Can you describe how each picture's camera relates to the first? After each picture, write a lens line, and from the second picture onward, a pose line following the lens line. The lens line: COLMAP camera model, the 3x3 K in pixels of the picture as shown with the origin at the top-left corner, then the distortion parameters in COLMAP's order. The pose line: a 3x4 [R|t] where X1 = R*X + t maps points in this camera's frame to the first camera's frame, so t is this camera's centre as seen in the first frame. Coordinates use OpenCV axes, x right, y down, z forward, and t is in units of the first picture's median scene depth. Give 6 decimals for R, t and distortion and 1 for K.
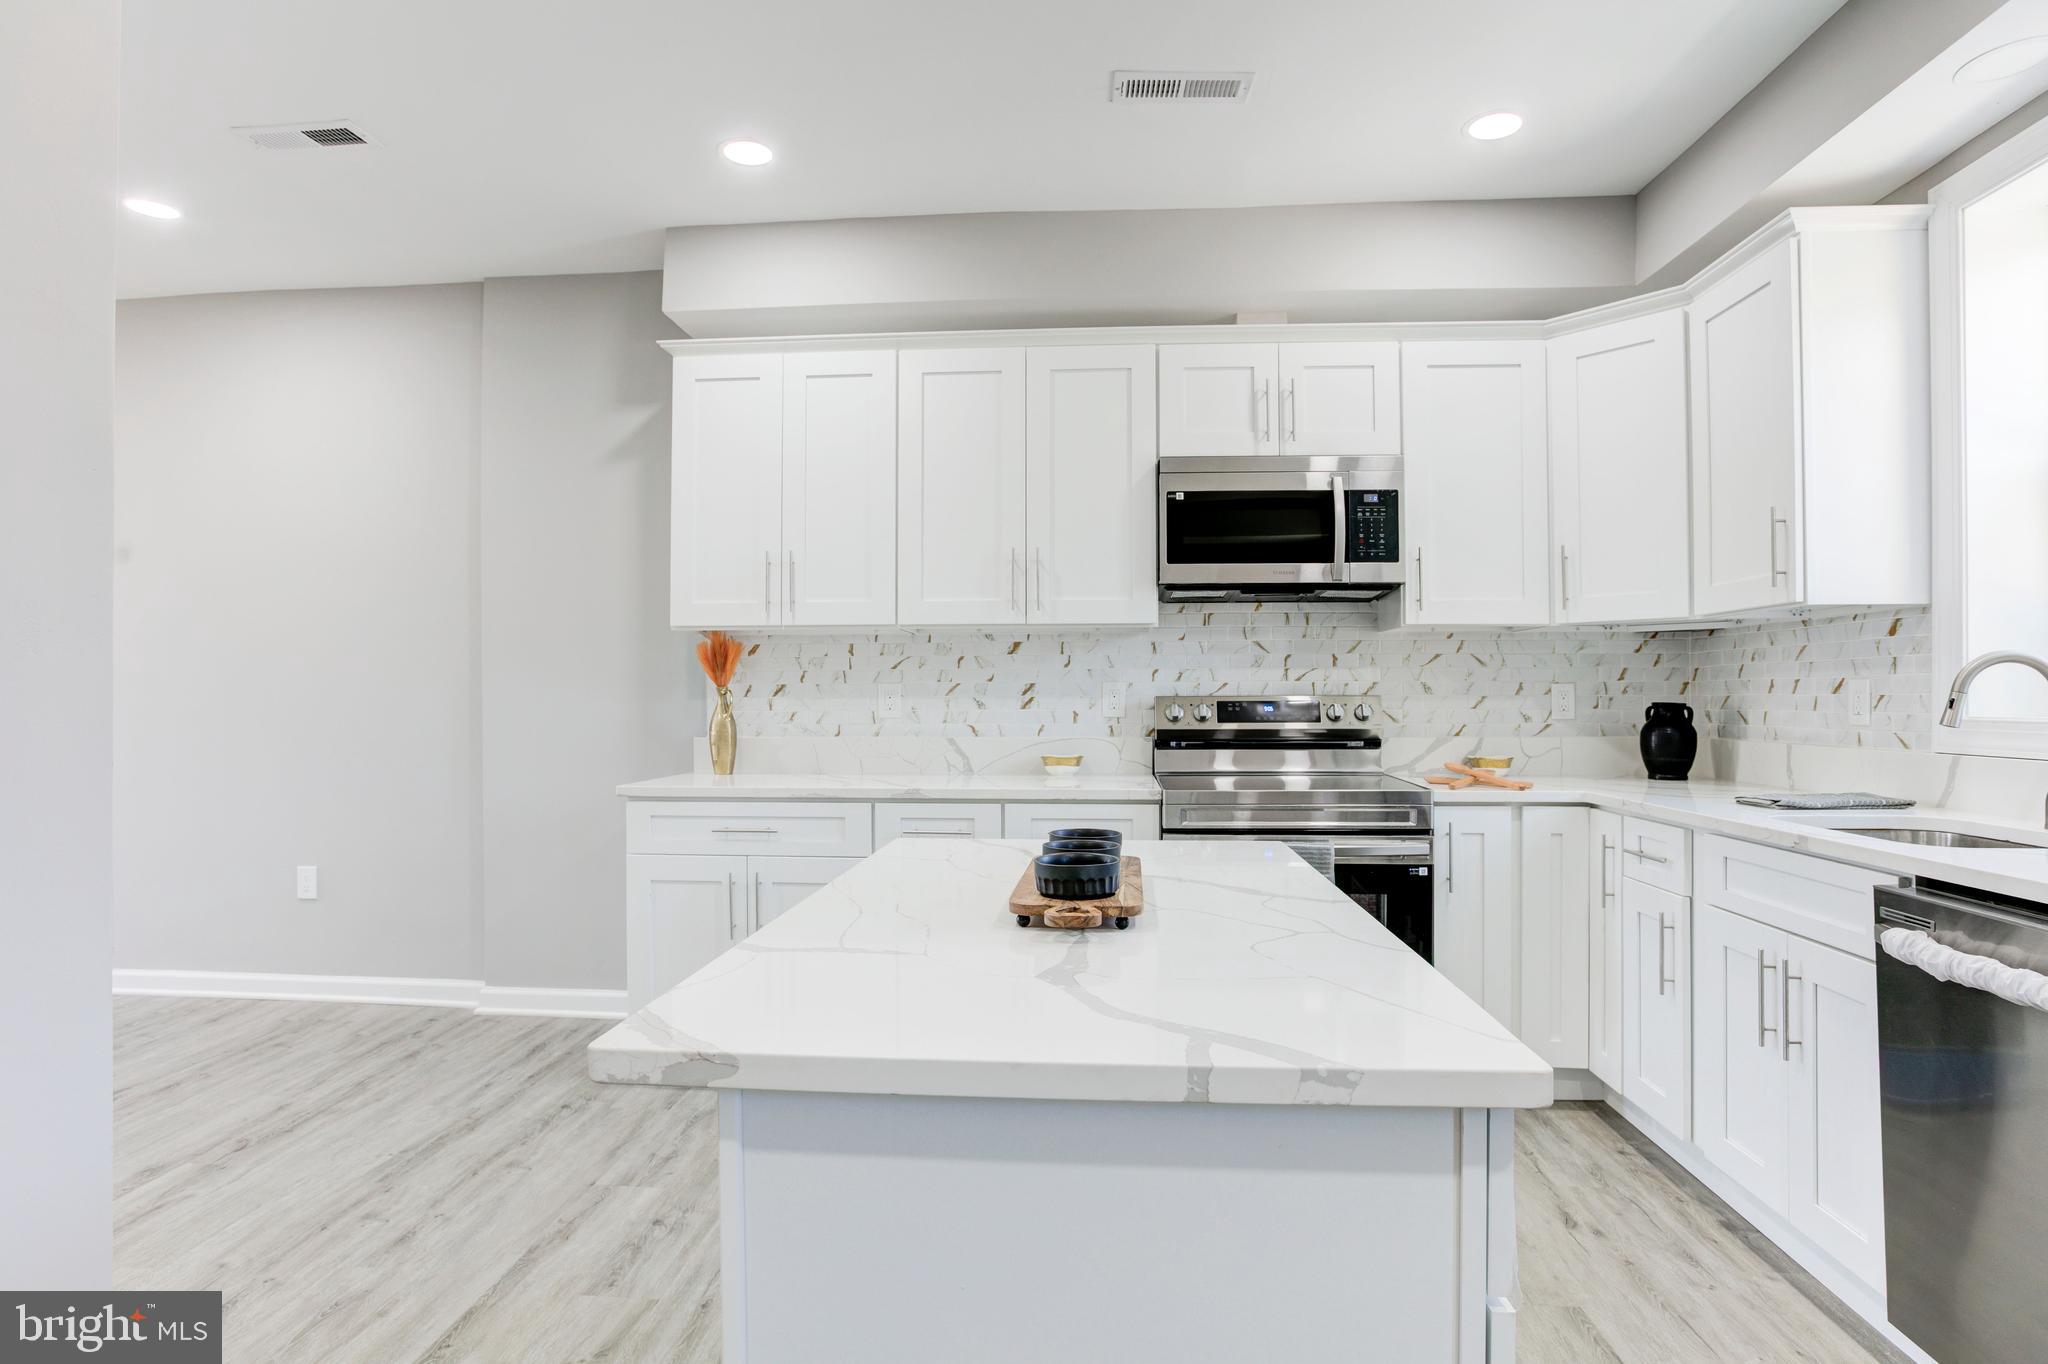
lens RADIAL K [[1099.7, 0, 1034.5], [0, 1099.7, 689.4], [0, 0, 1]] dist [-0.060053, 0.029592]
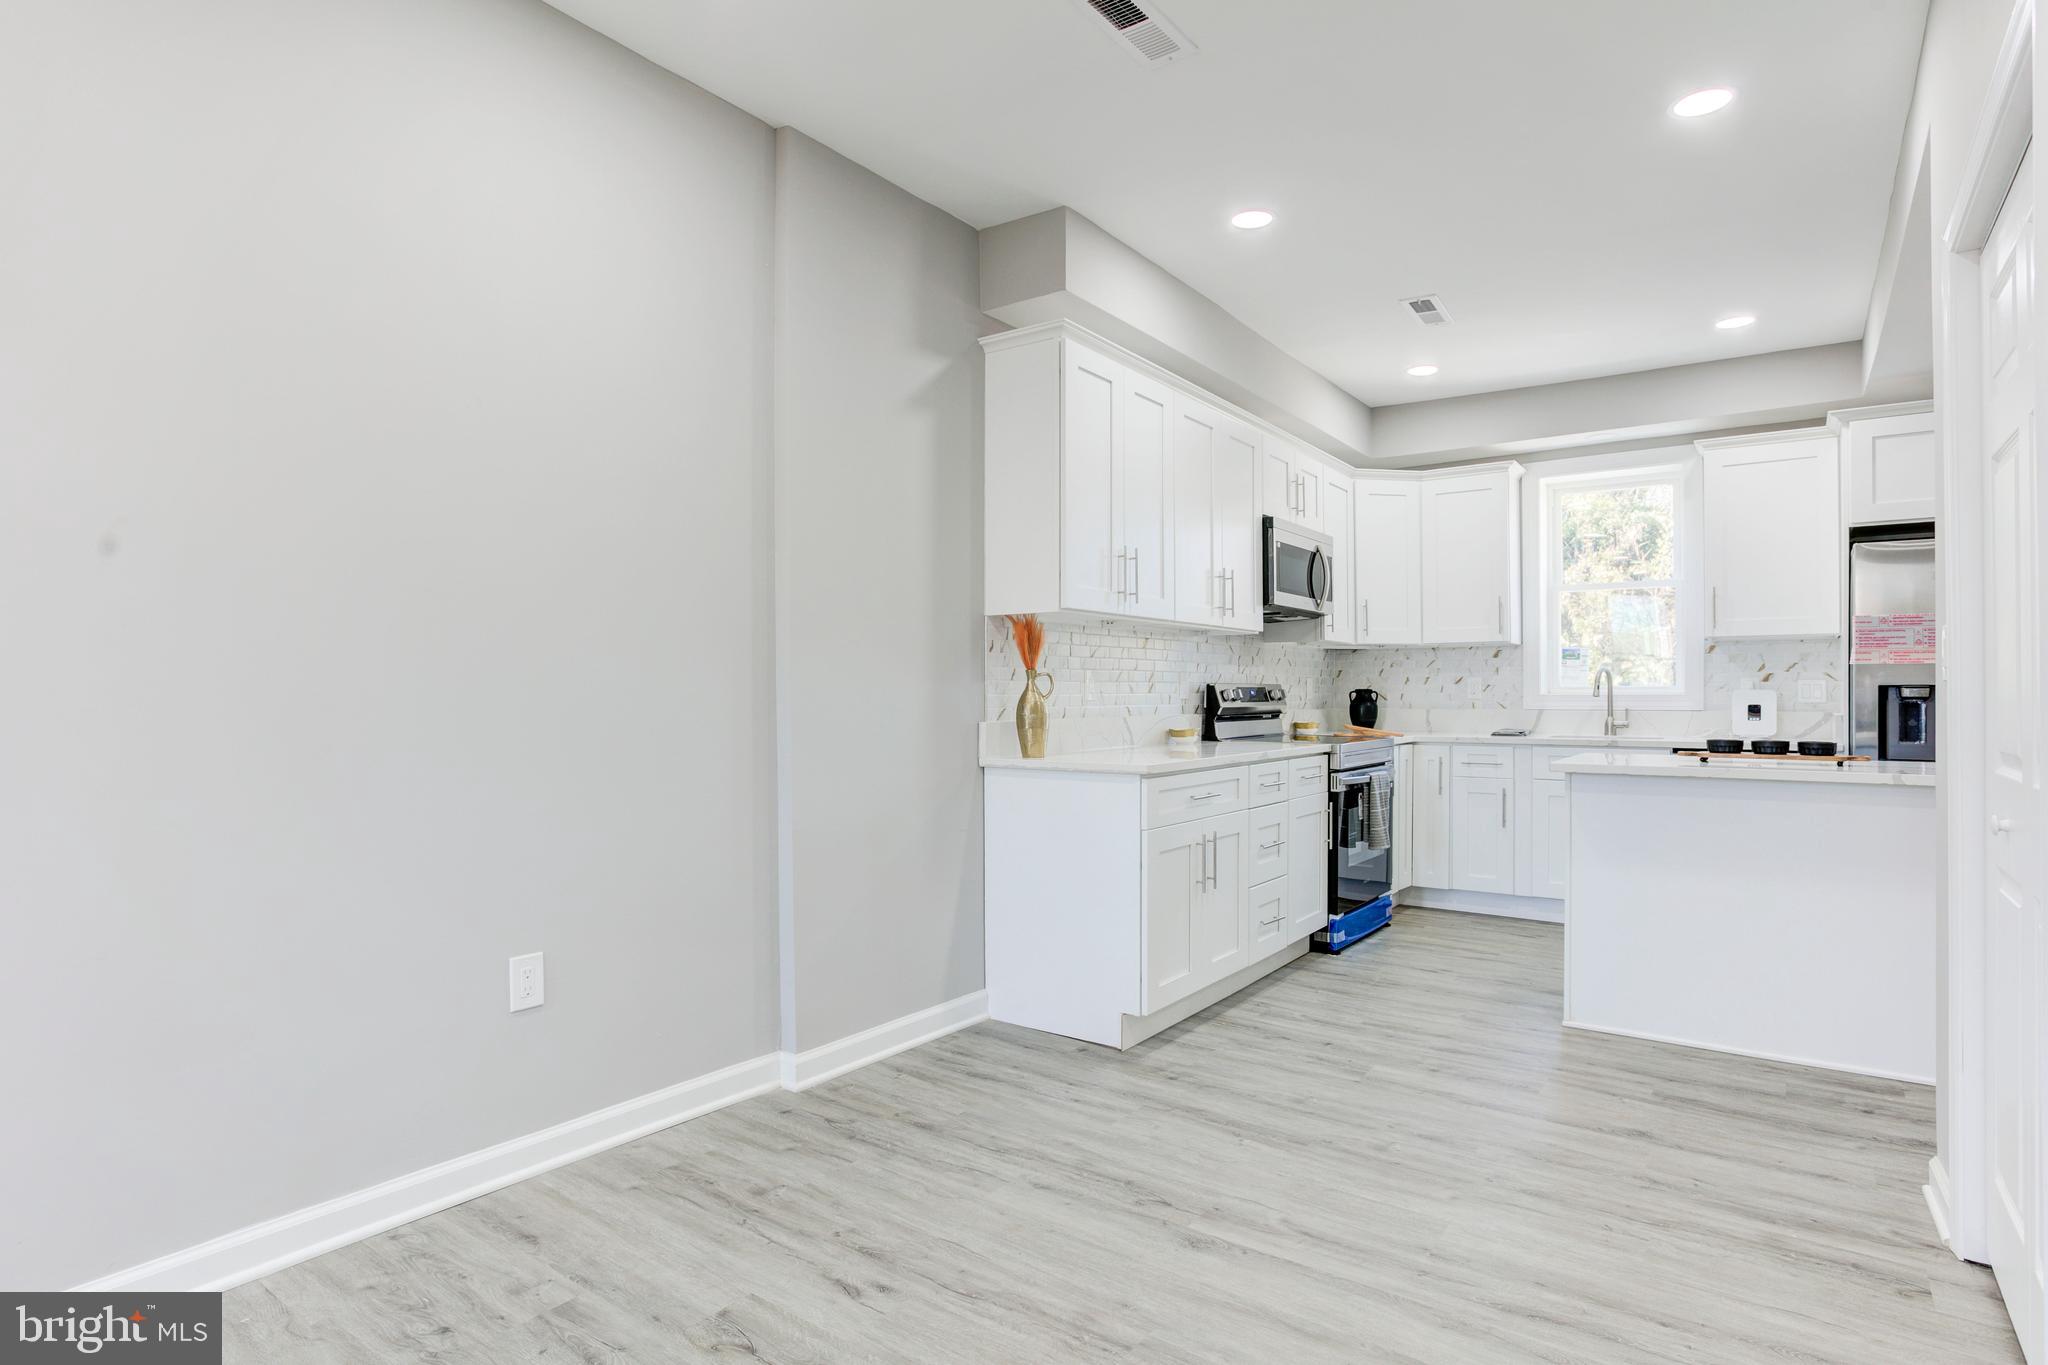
lens RADIAL K [[1099.7, 0, 1015.8], [0, 1099.7, 694.2], [0, 0, 1]] dist [-0.060053, 0.029592]
pose [[0.514083, 0.000559, 0.857740, -1.318677], [-0.005806, 0.999979, 0.002828, 0.019559], [-0.857721, -0.006433, 0.514076, 0.565768]]
